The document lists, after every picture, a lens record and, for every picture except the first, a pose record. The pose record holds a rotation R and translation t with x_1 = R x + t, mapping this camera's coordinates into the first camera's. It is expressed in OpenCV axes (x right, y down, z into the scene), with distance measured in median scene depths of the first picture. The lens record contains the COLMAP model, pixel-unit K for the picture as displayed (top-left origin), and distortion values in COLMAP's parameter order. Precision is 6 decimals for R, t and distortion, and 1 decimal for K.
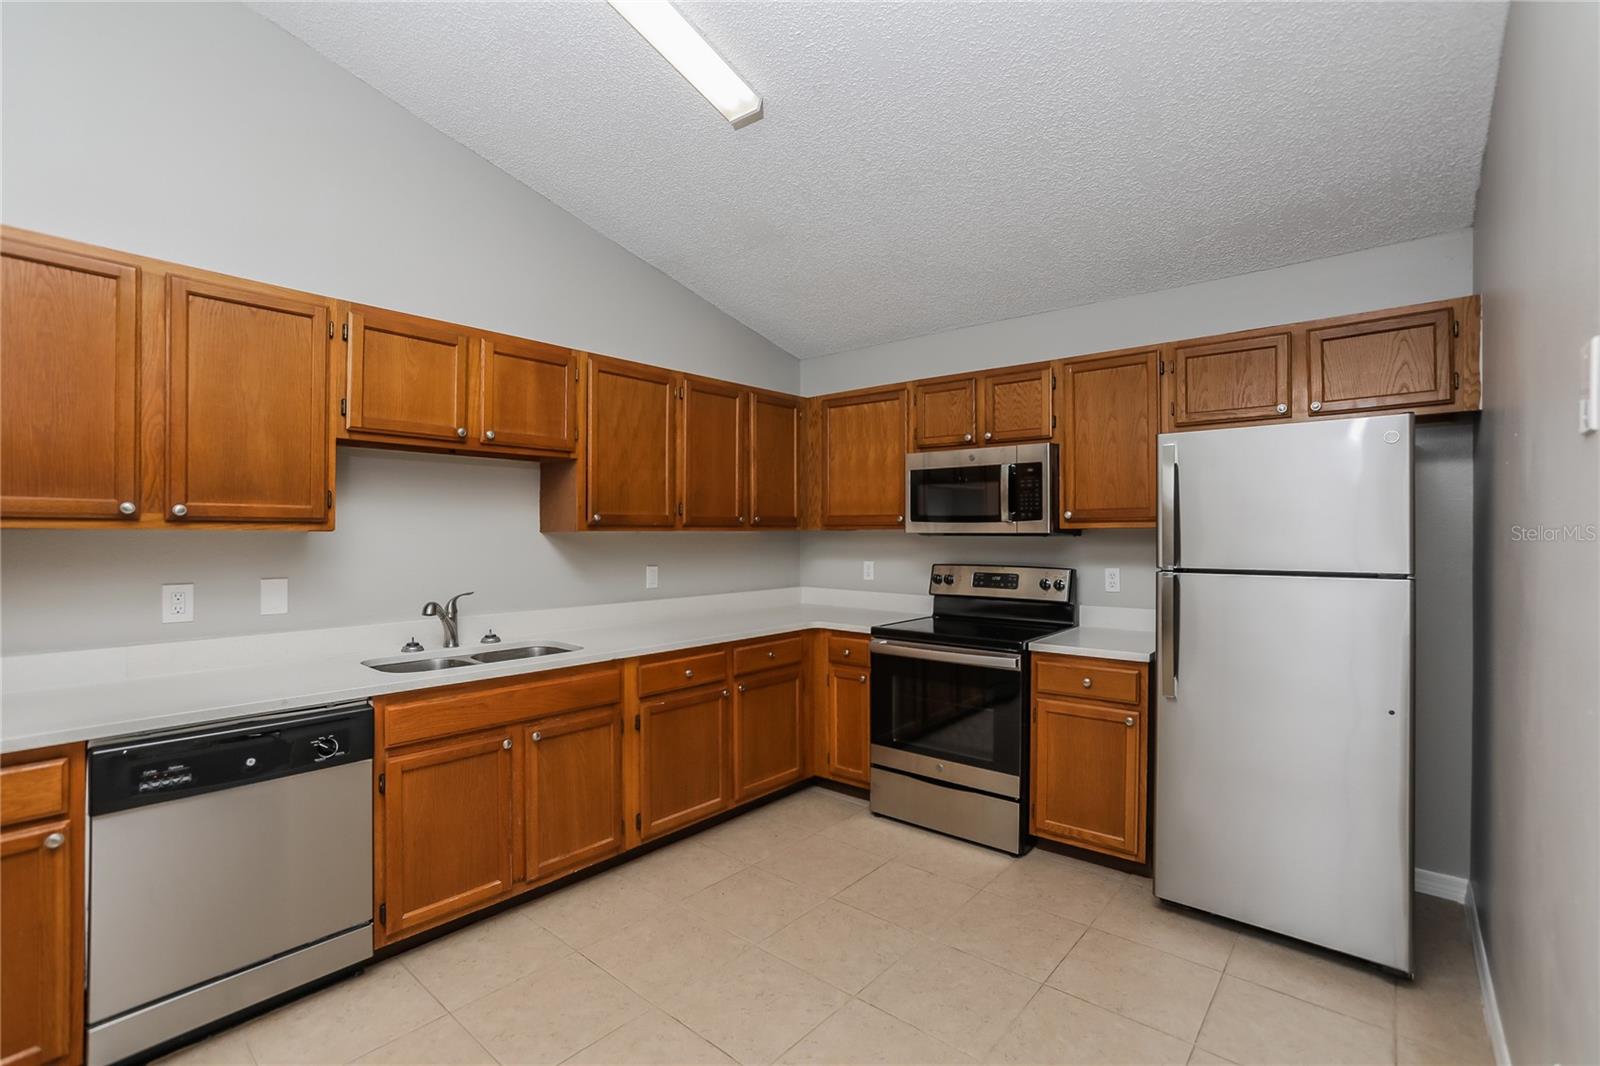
lens RADIAL K [[740.8, 0, 808.3], [0, 740.8, 537.9], [0, 0, 1]] dist [-0.001763, 0.000615]
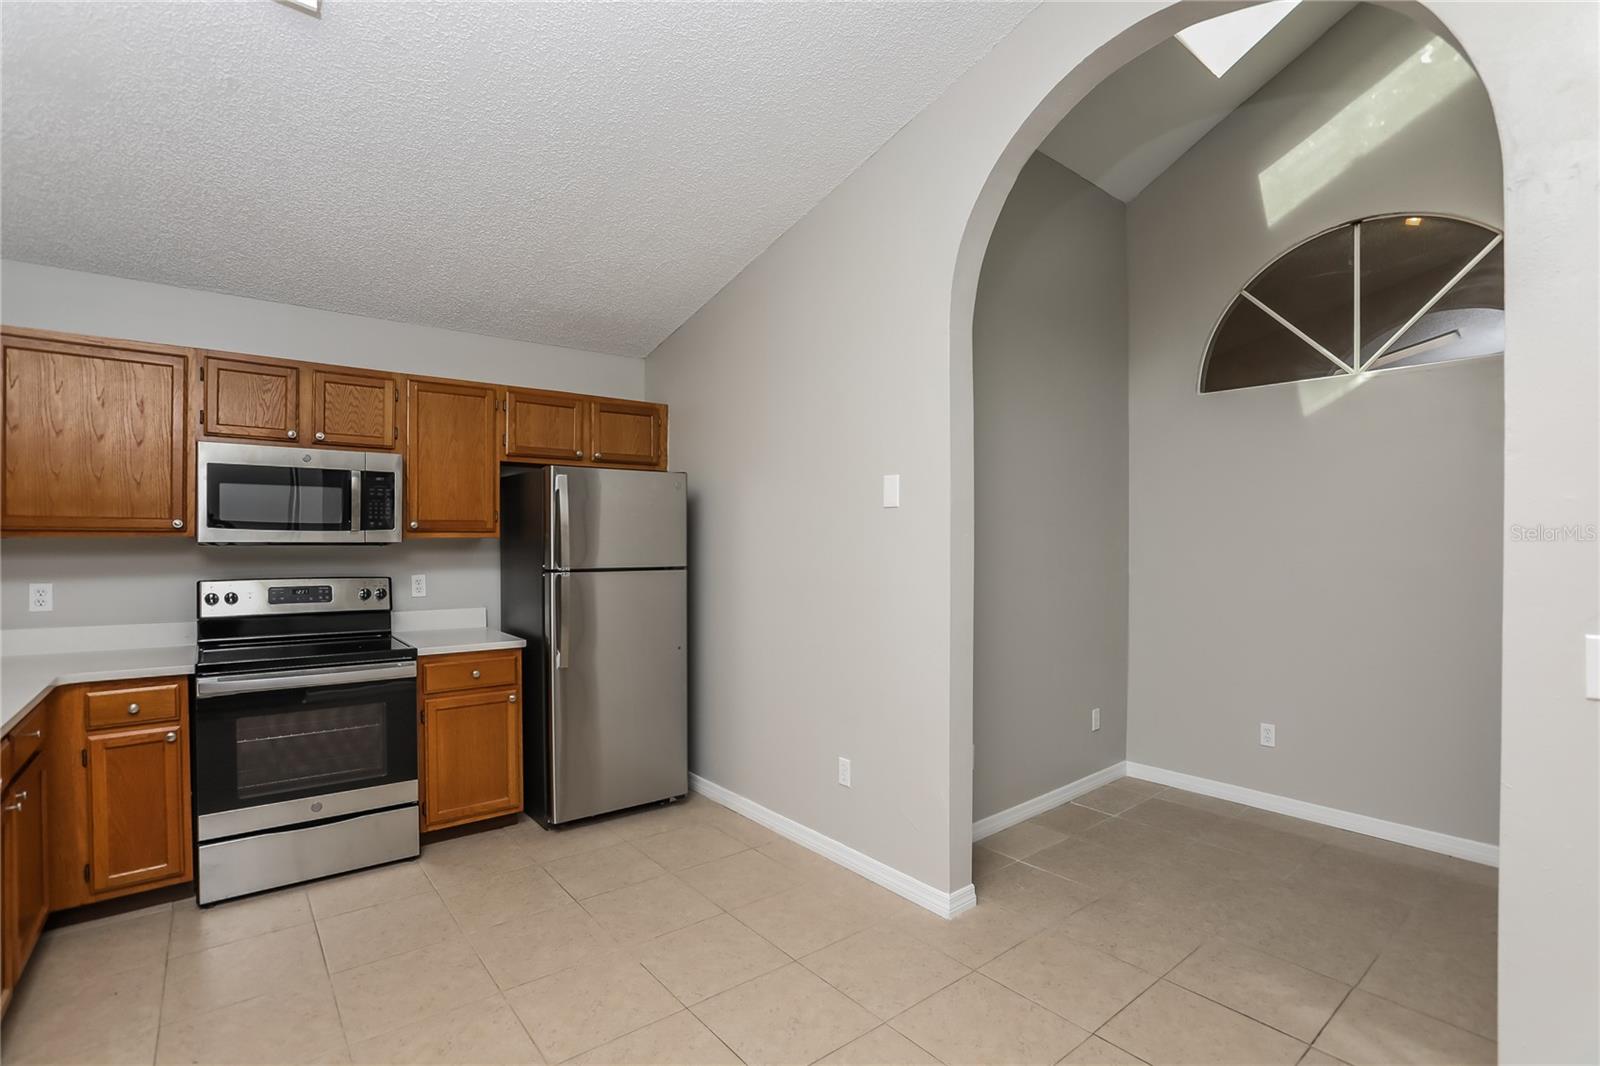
lens RADIAL K [[740.8, 0, 809.2], [0, 740.8, 536.2], [0, 0, 1]] dist [-0.001763, 0.000615]
pose [[0.223560, 0.001034, 0.974690, -0.535023], [0.000704, 0.999999, -0.001223, -0.013030], [-0.974690, 0.000960, 0.223559, 0.214985]]
